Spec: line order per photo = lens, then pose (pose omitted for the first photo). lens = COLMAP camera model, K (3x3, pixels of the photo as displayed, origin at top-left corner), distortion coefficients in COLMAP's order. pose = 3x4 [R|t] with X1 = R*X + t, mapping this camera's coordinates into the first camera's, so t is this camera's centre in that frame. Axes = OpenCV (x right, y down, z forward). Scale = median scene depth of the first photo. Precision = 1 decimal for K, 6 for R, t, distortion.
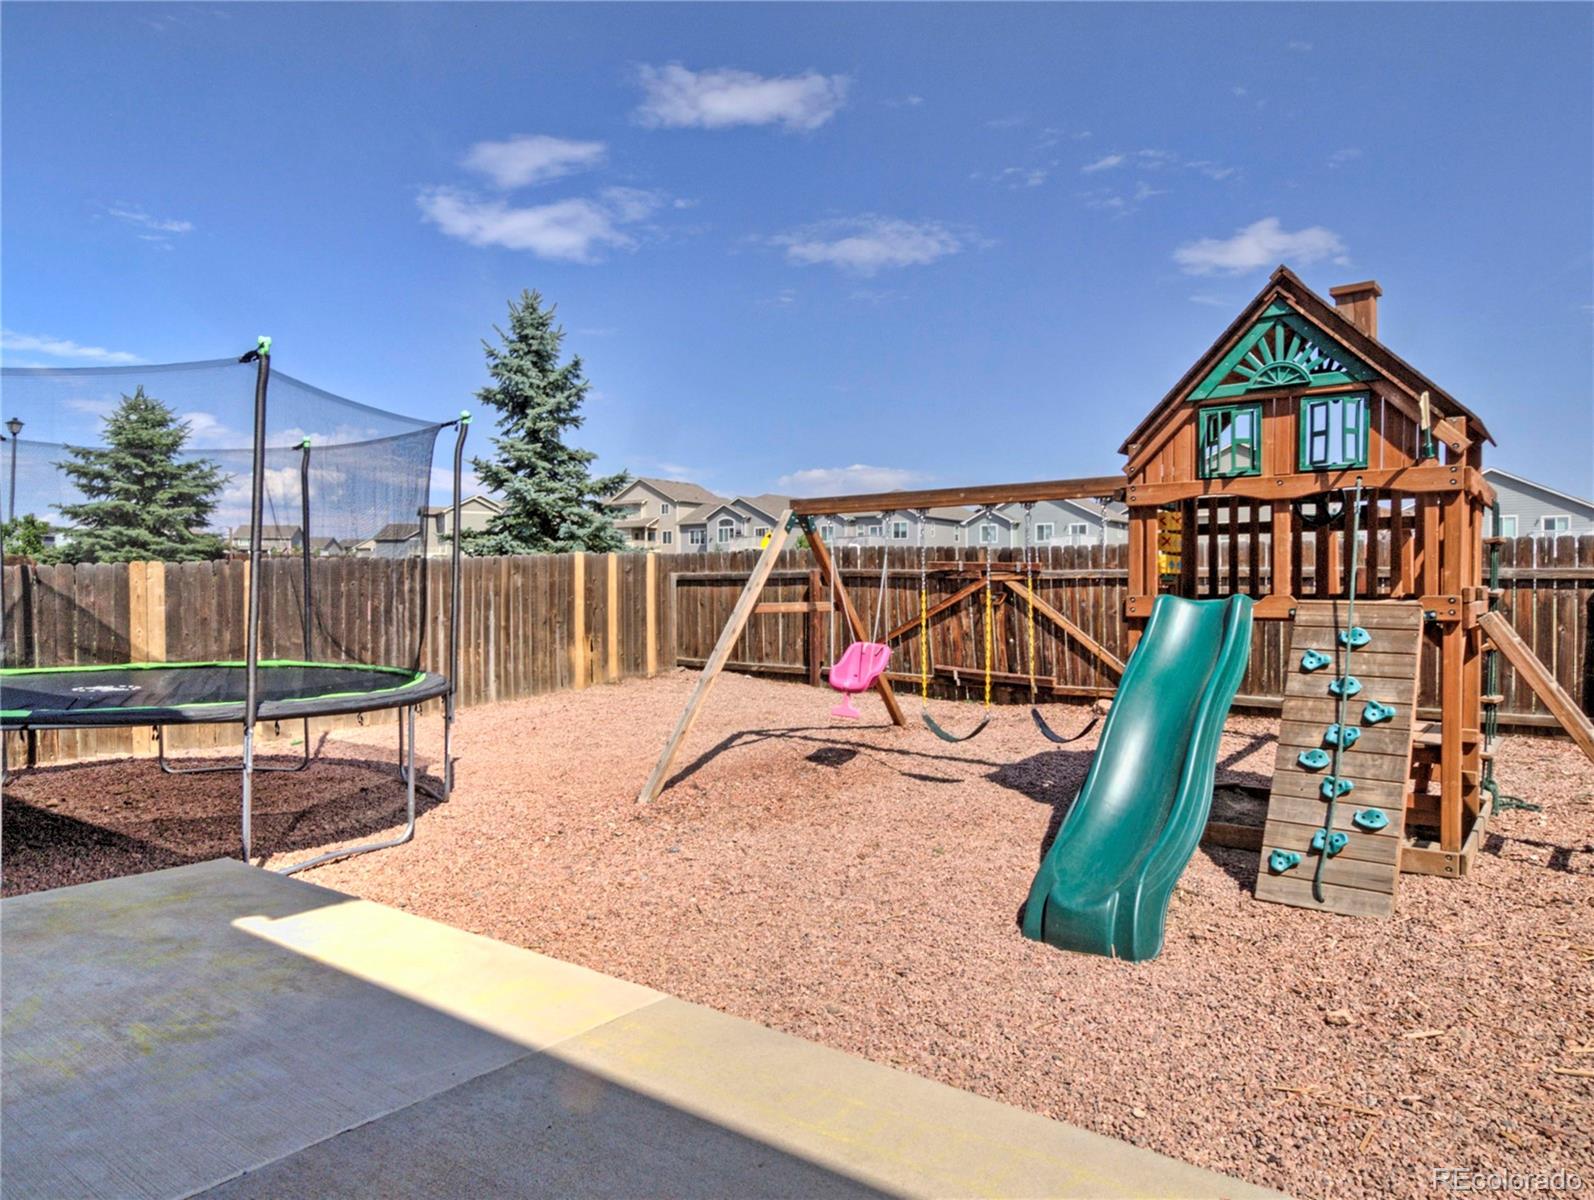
lens RADIAL K [[1064.7, 0, 782.7], [0, 1064.7, 600.5], [0, 0, 1]] dist [0.000690, 0.000143]
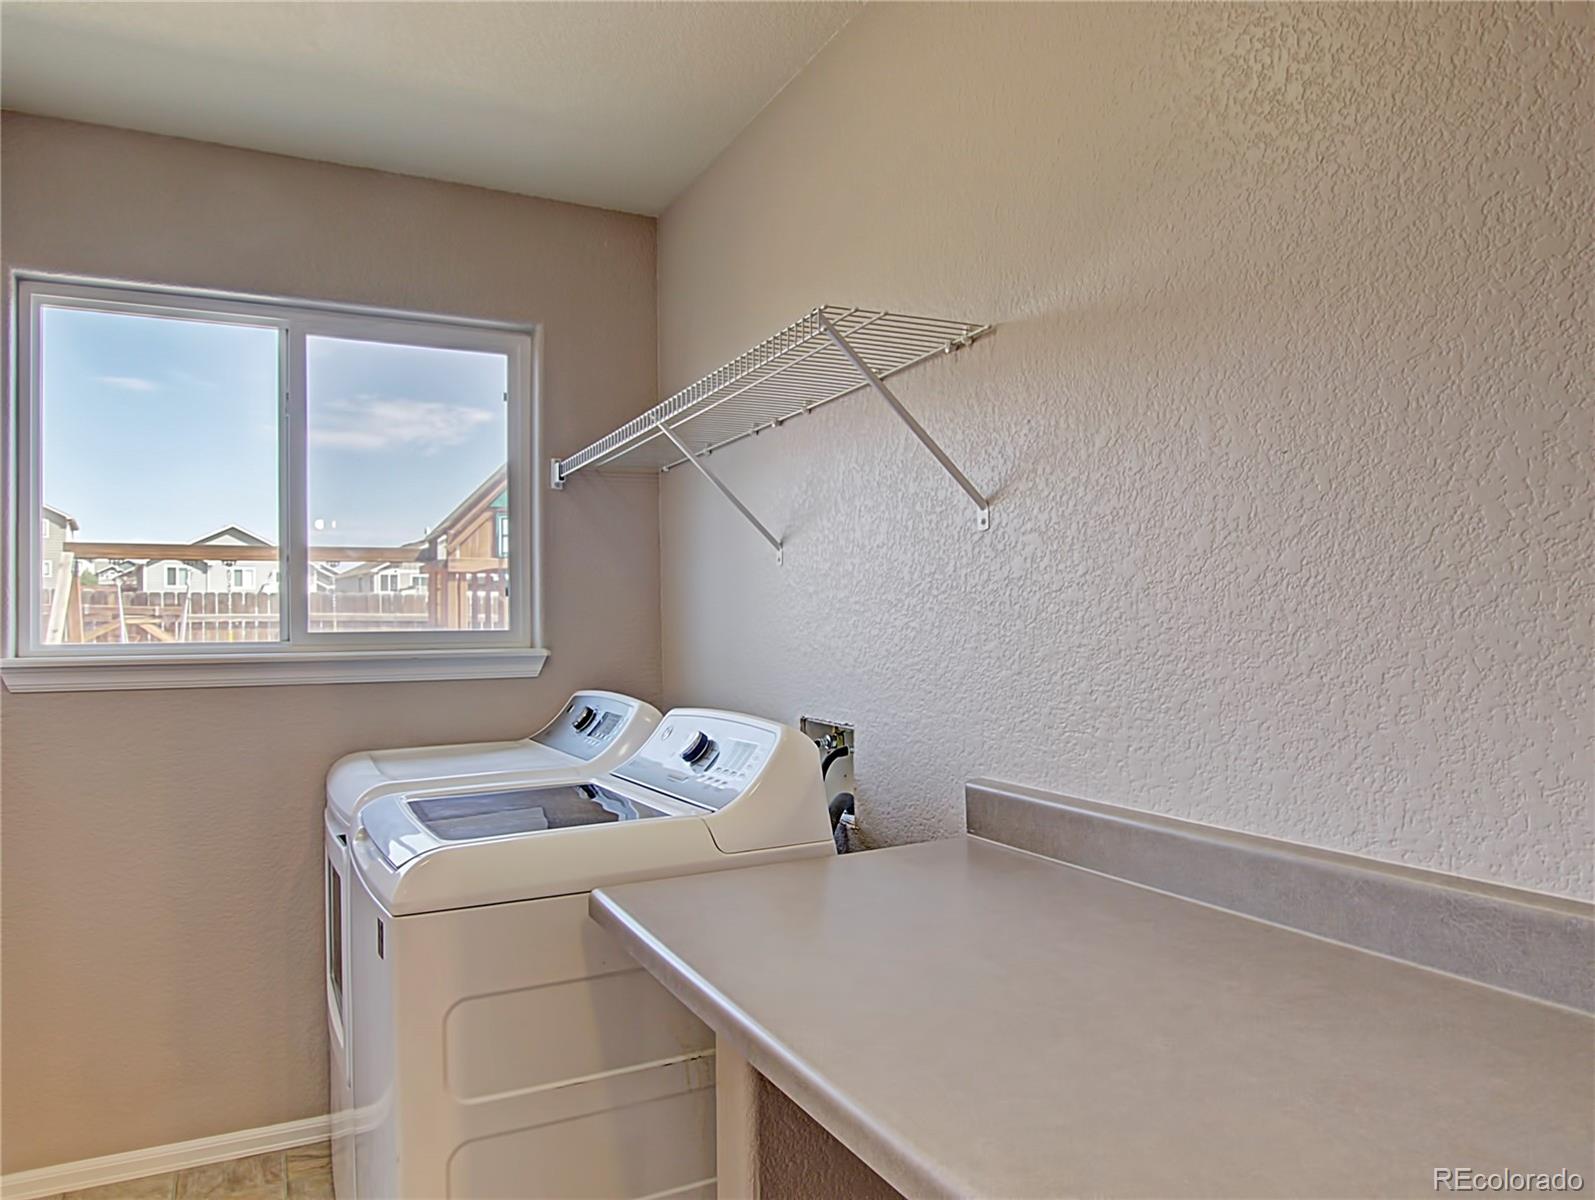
lens RADIAL K [[1065.3, 0, 783.1], [0, 1065.3, 600.5], [0, 0, 1]] dist [0.000690, 0.000143]
pose [[0.454375, 0.022451, 0.890528, -0.393284], [0.015950, 0.999317, -0.033332, 0.003081], [-0.890668, 0.029349, 0.453706, -0.035364]]
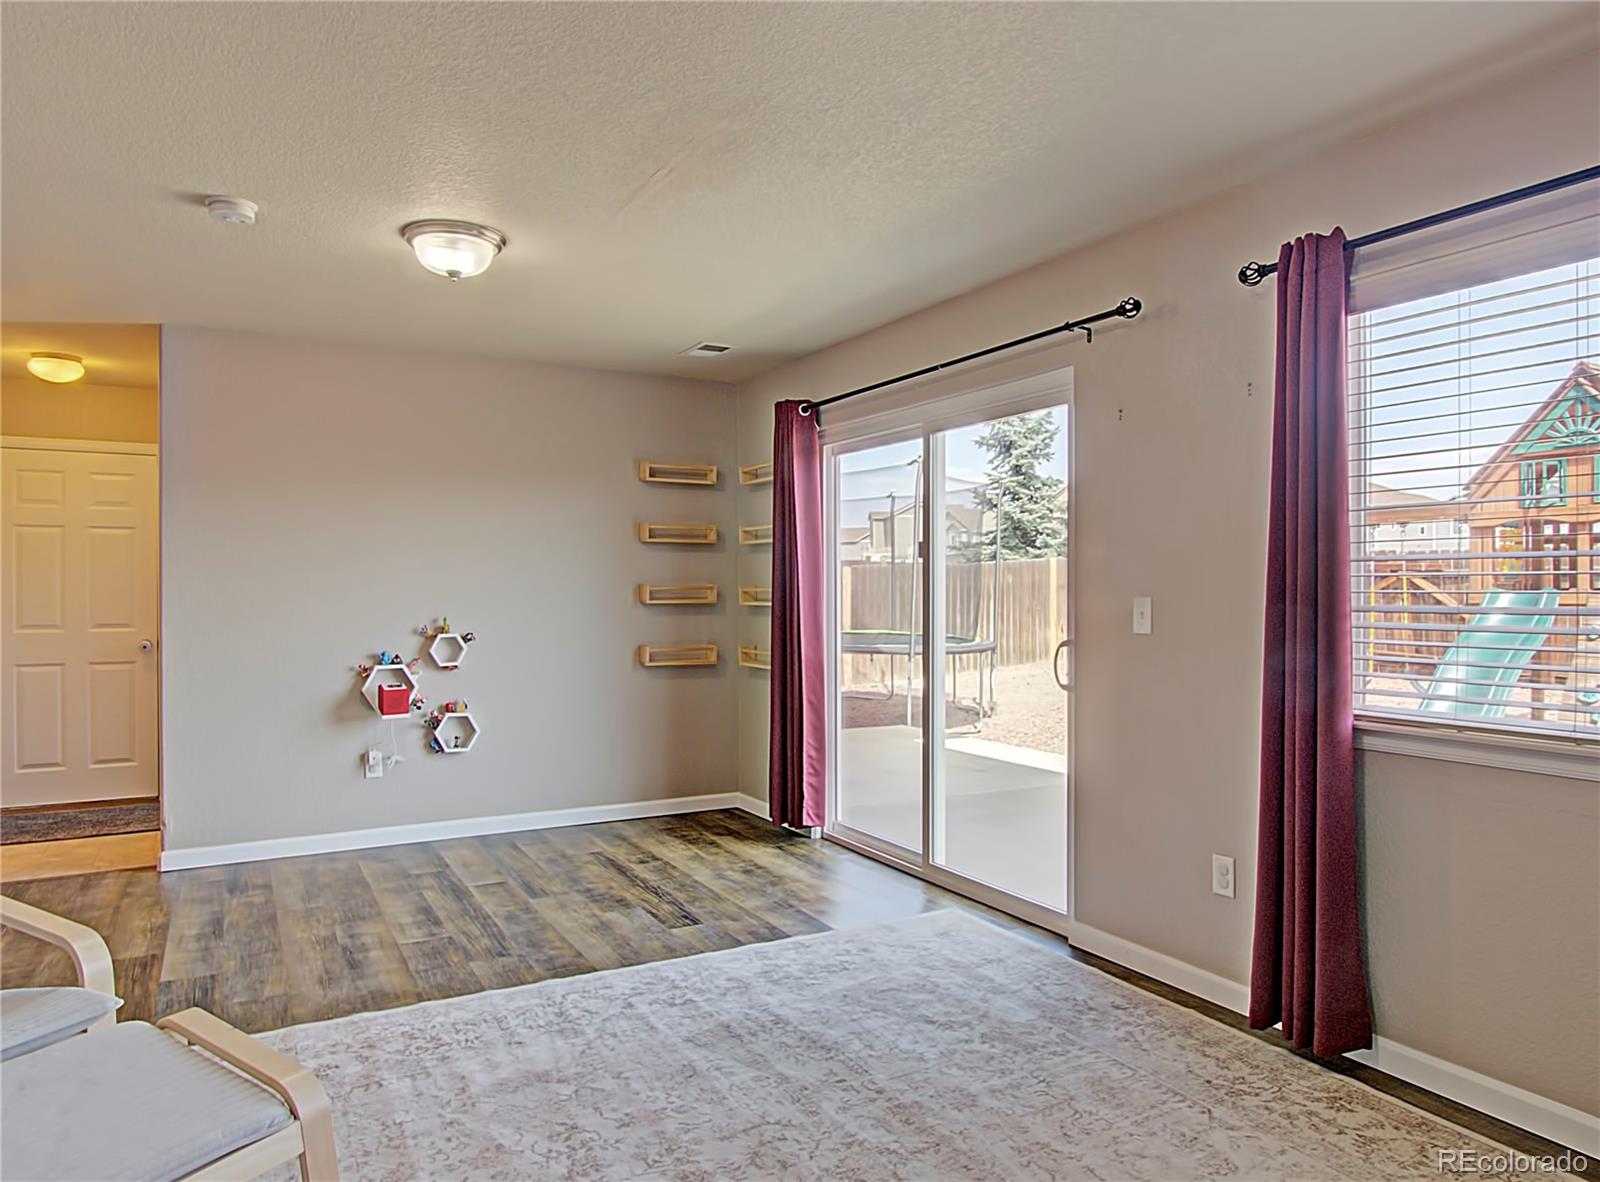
lens RADIAL K [[1033.0, 0, 800.0], [0, 1033.0, 591.0], [0, 0, 1]] dist [-0.010176, -0.000185]
pose [[0.924433, 0.000133, -0.381346, 0.007959], [-0.002509, 0.999980, -0.005733, 0.004726], [0.381337, 0.006257, 0.924415, -0.332601]]
